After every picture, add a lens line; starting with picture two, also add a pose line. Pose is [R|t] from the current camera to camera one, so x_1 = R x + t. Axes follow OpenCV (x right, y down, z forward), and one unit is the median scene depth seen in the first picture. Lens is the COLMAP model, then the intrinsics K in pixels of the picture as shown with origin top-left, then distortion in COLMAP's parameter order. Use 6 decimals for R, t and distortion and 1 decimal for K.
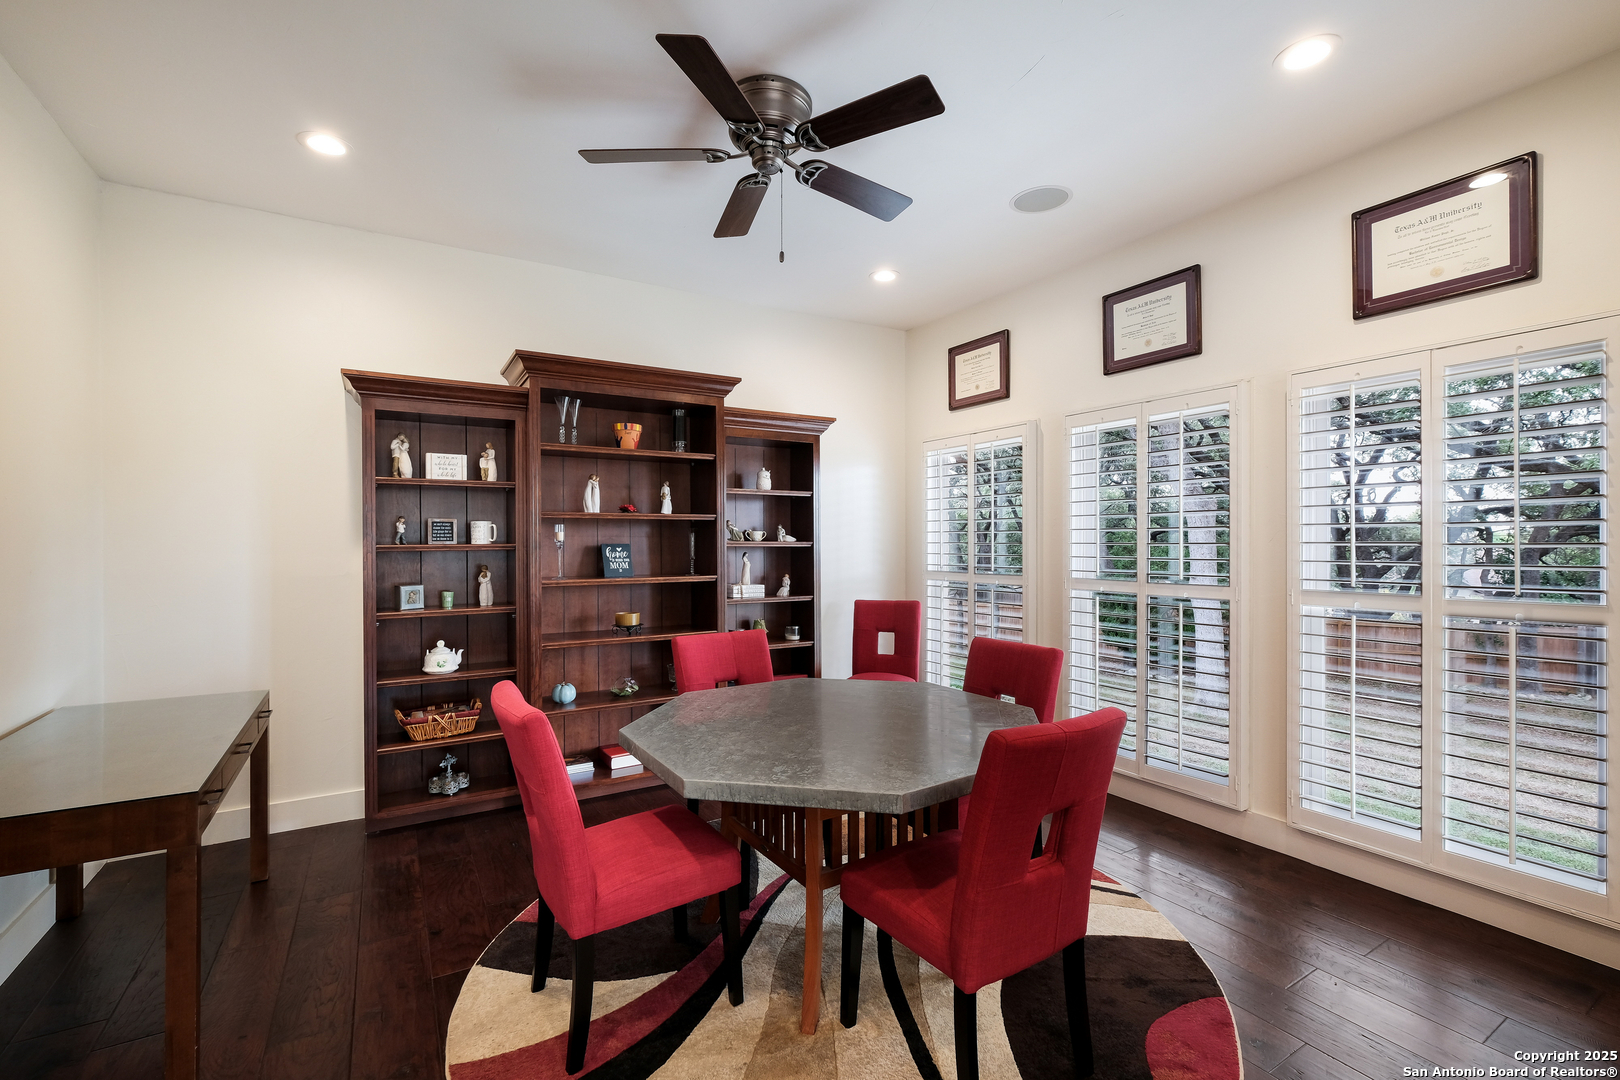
lens RADIAL K [[700.2, 0, 811.7], [0, 700.2, 548.4], [0, 0, 1]] dist [-0.006221, 0.001721]
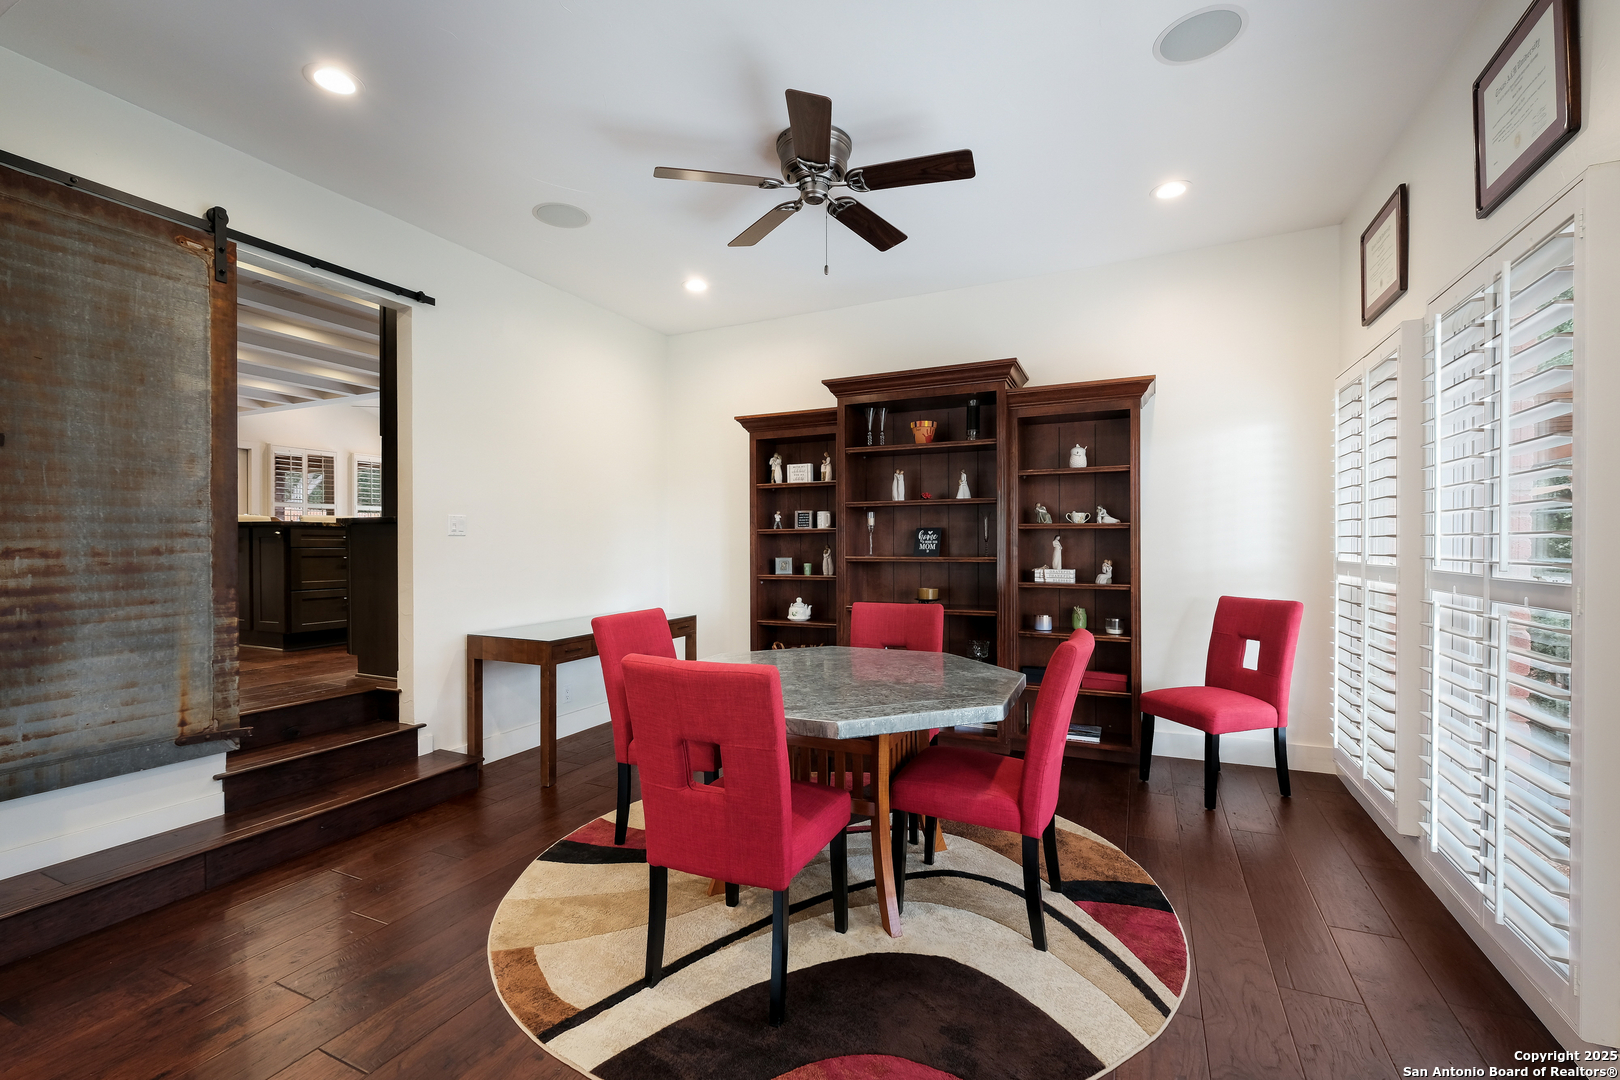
lens RADIAL K [[700.2, 0, 803.5], [0, 700.2, 543.5], [0, 0, 1]] dist [-0.006221, 0.001721]
pose [[0.544497, 0.004239, -0.838752, 0.564126], [-0.001830, 0.999991, 0.003866, 0.015667], [0.838761, -0.000570, 0.544500, 0.208737]]
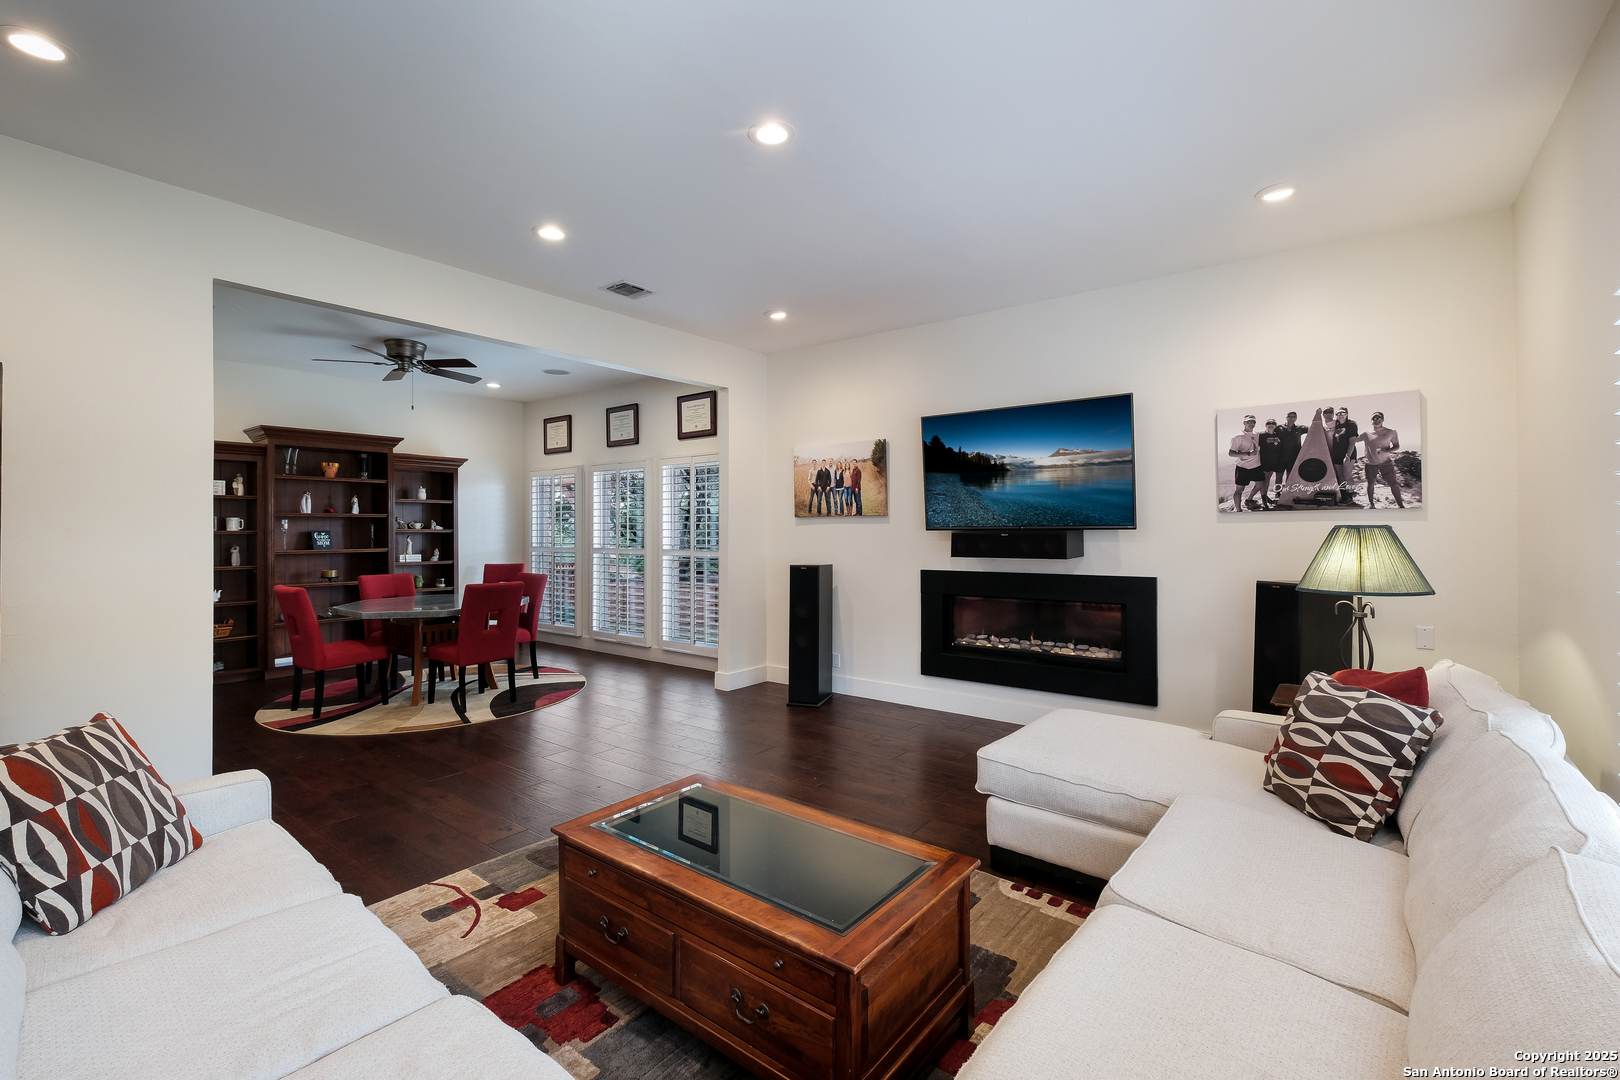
lens RADIAL K [[700.2, 0, 811.5], [0, 700.2, 528.5], [0, 0, 1]] dist [-0.006221, 0.001721]
pose [[0.930959, 0.000791, 0.365123, 0.217171], [0.003253, 0.999940, -0.010460, 0.010113], [-0.365110, 0.010925, 0.930900, -1.043568]]
